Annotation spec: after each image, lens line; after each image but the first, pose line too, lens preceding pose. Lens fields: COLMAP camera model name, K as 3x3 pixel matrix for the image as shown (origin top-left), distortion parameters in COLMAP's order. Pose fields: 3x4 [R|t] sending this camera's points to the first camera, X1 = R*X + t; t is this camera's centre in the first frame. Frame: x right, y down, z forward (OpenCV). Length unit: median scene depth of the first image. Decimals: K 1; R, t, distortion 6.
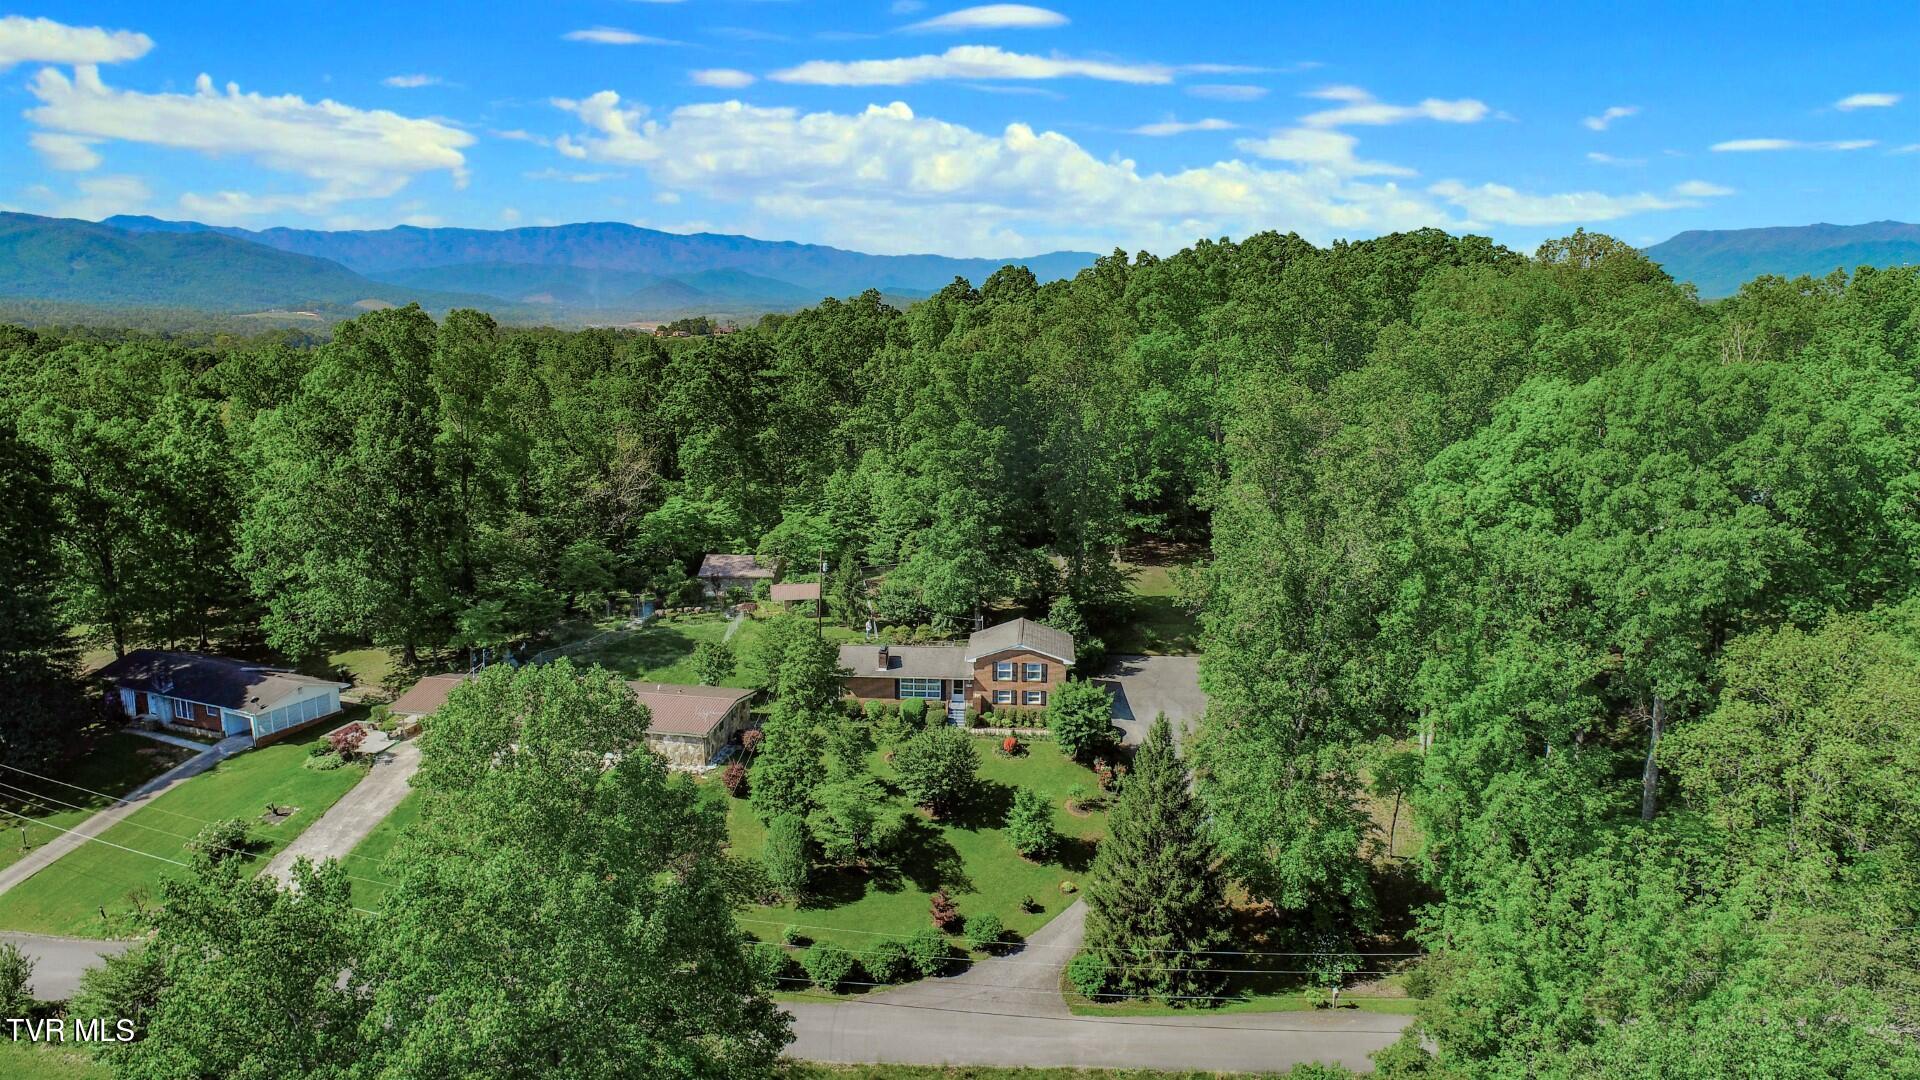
lens RADIAL K [[1327.2, 0, 966.2], [0, 1327.2, 555.7], [0, 0, 1]] dist [-0.011558, 0.006361]
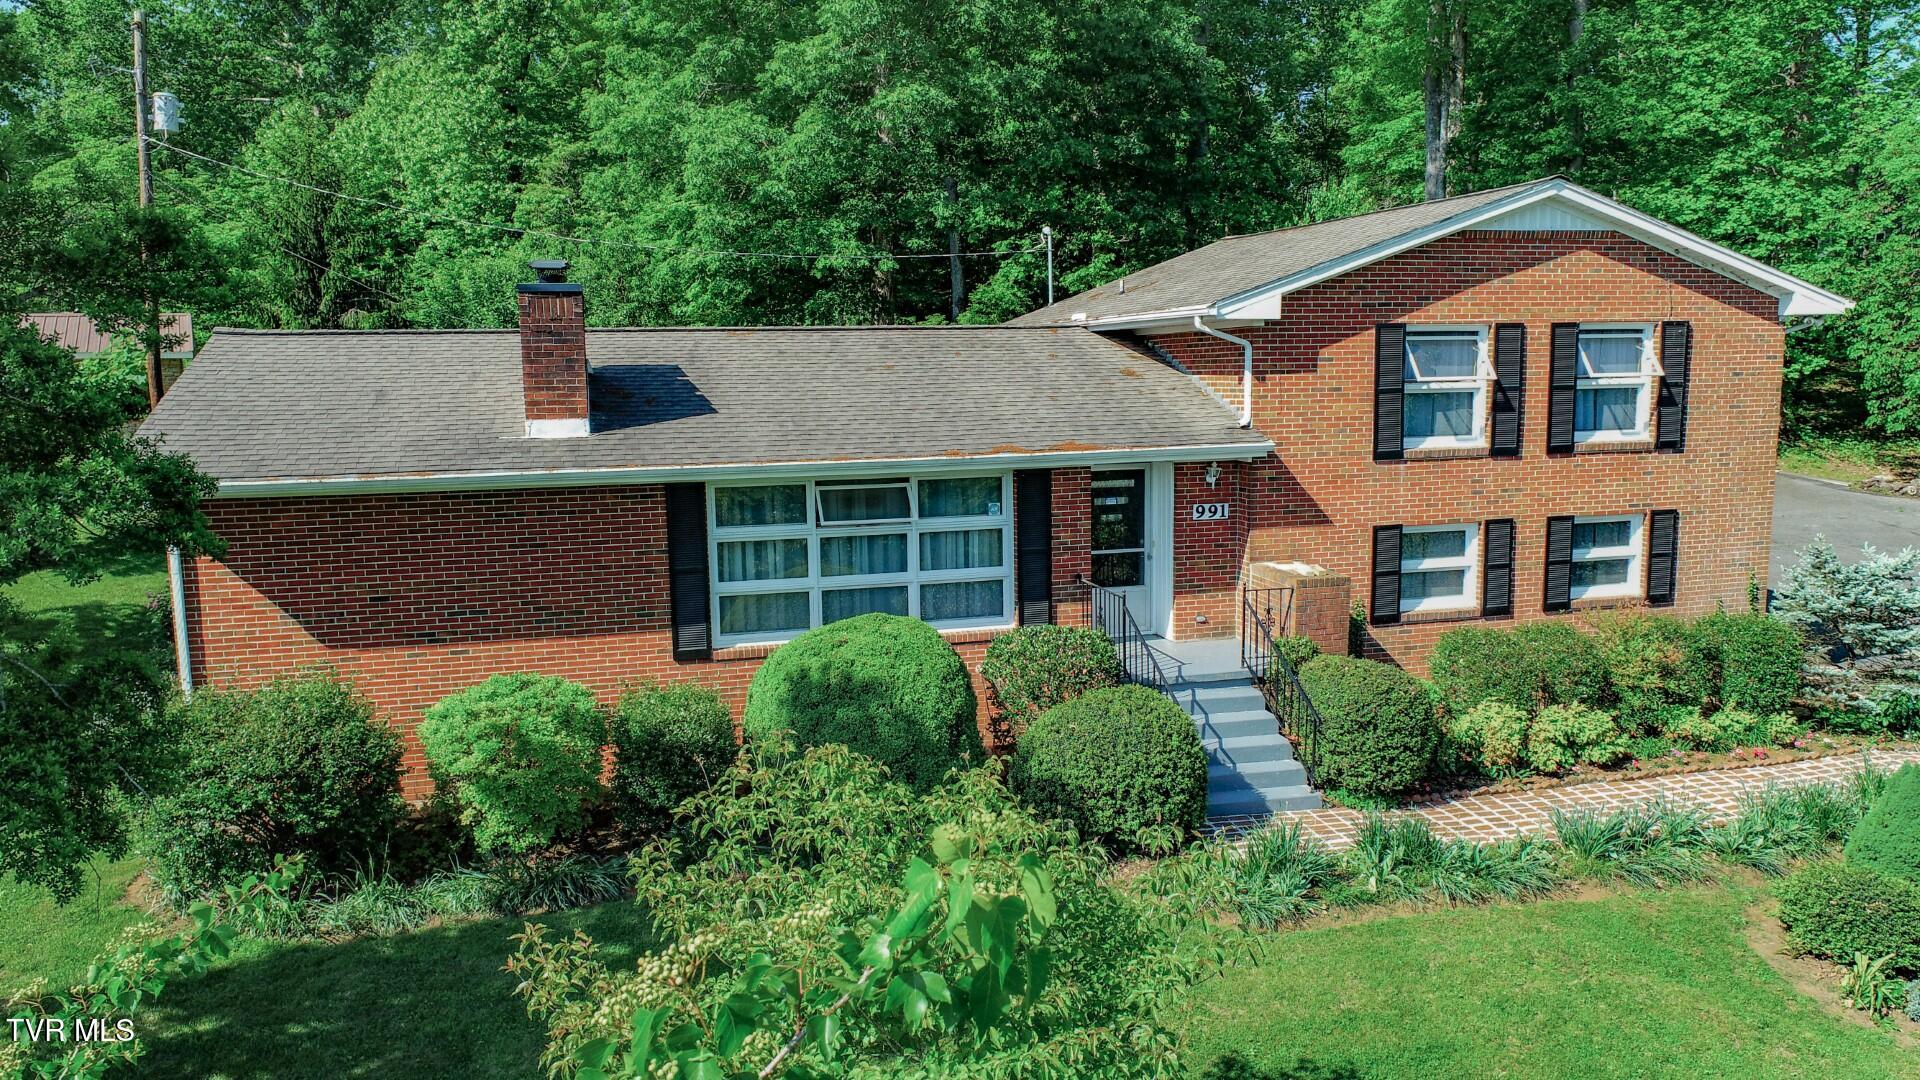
lens RADIAL K [[1327.2, 0, 957.4], [0, 1327.2, 548.3], [0, 0, 1]] dist [-0.011558, 0.006361]
pose [[0.945536, -0.064112, 0.319141, -0.068693], [0.085814, 0.994825, -0.054397, 0.107880], [-0.314002, 0.078821, 0.946145, 0.879875]]
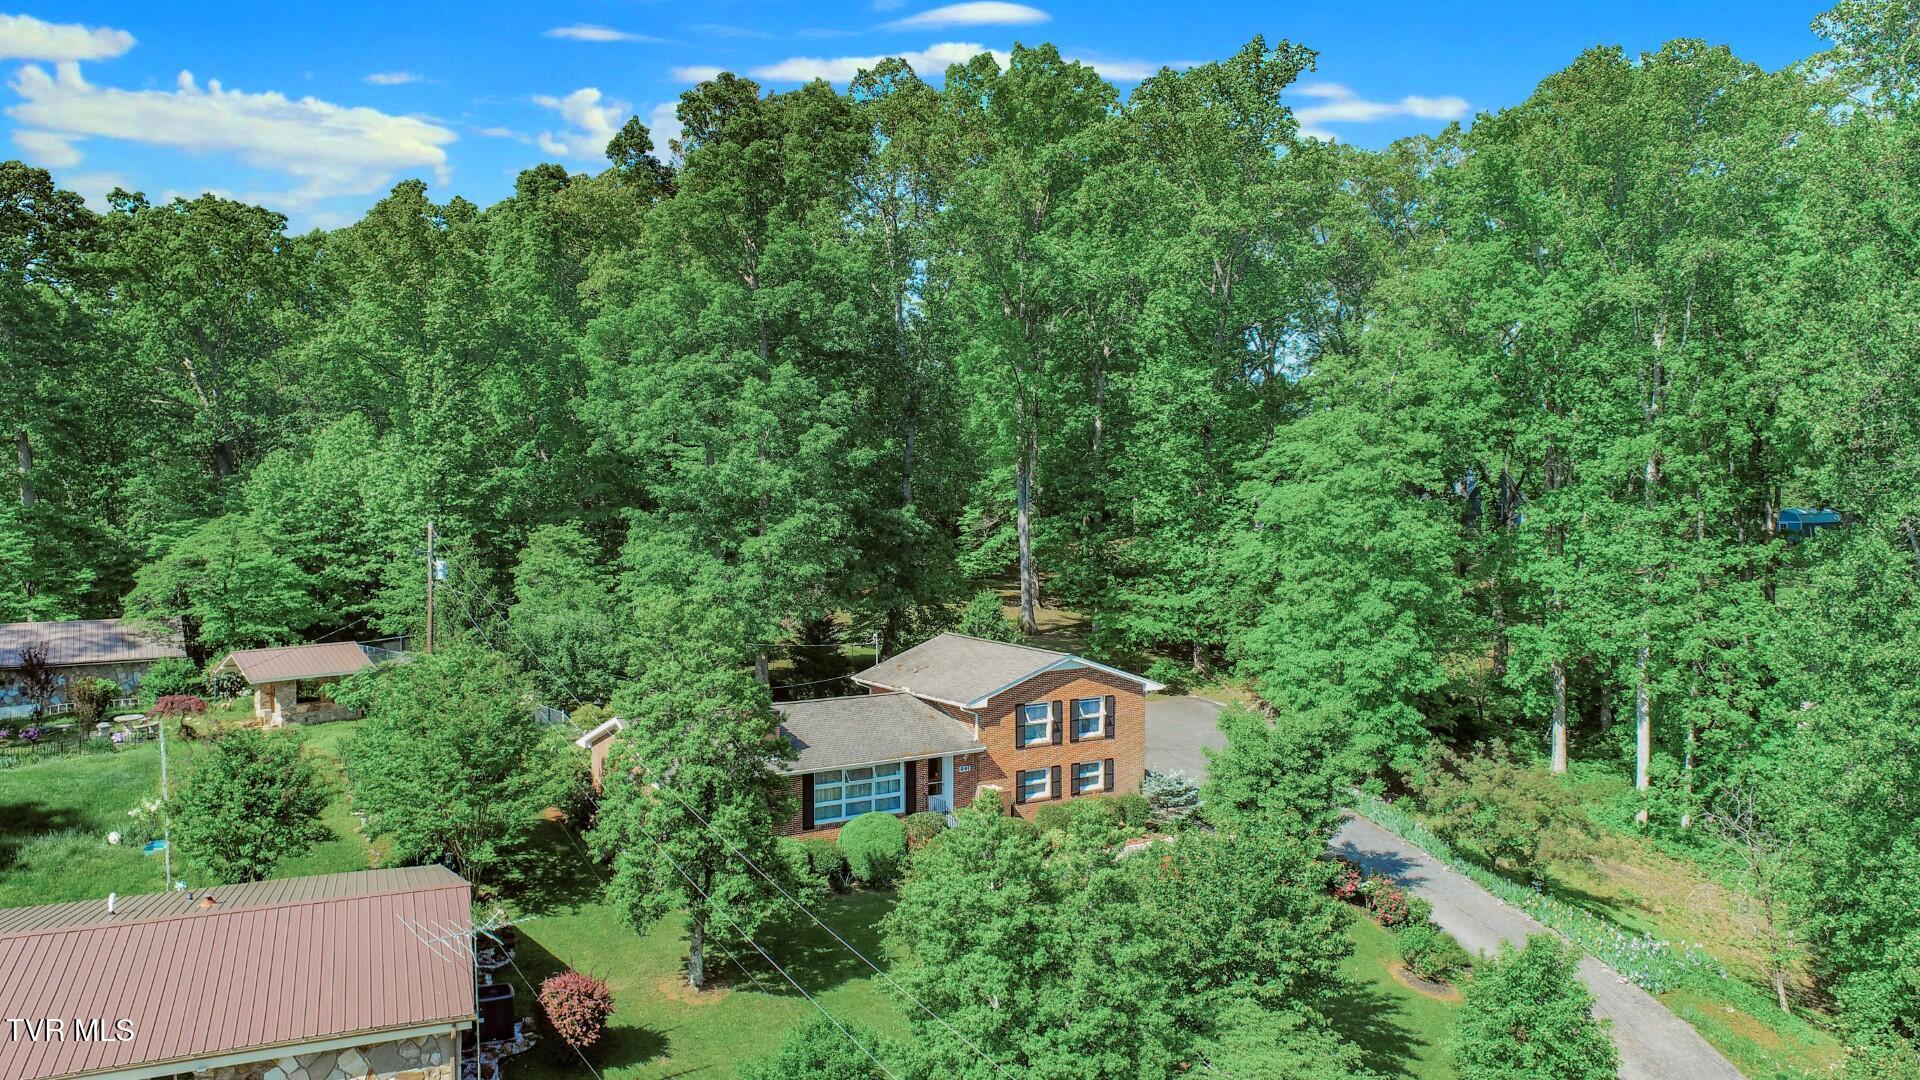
lens RADIAL K [[1327.2, 0, 953.0], [0, 1327.2, 545.5], [0, 0, 1]] dist [-0.011558, 0.006361]
pose [[0.812045, -0.026388, 0.582998, -0.246765], [0.118534, 0.985612, -0.120491, 0.078681], [-0.571430, 0.166949, 0.803490, 0.653901]]
